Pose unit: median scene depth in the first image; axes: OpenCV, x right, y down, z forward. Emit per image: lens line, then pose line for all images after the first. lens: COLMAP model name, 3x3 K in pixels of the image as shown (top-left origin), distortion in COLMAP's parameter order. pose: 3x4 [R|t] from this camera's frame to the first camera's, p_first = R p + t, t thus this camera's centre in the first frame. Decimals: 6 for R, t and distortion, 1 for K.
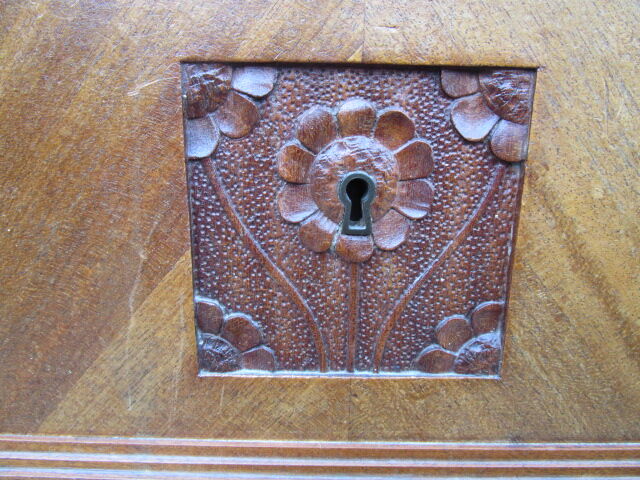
lens RADIAL K [[454.0, 0, 319.6], [0, 454.0, 240.2], [0, 0, 1]] dist [-0.024964, 0.009174]
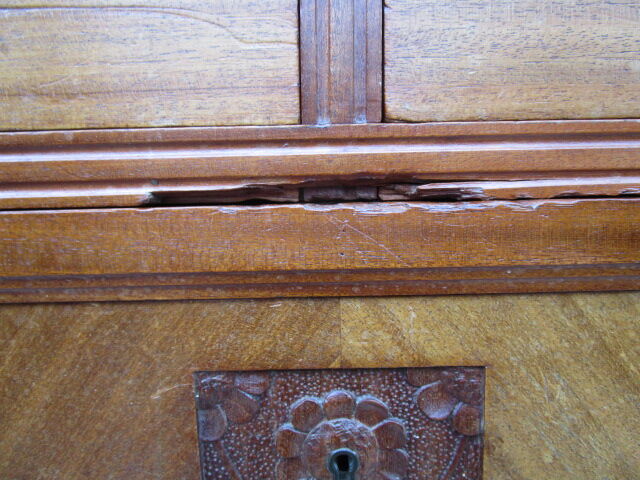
lens RADIAL K [[454.0, 0, 318.4], [0, 454.0, 238.5], [0, 0, 1]] dist [-0.024964, 0.009174]
pose [[0.998814, -0.045581, -0.017109, 0.066144], [0.043395, 0.992806, -0.111591, -0.572178], [0.022072, 0.110716, 0.993607, -0.243686]]
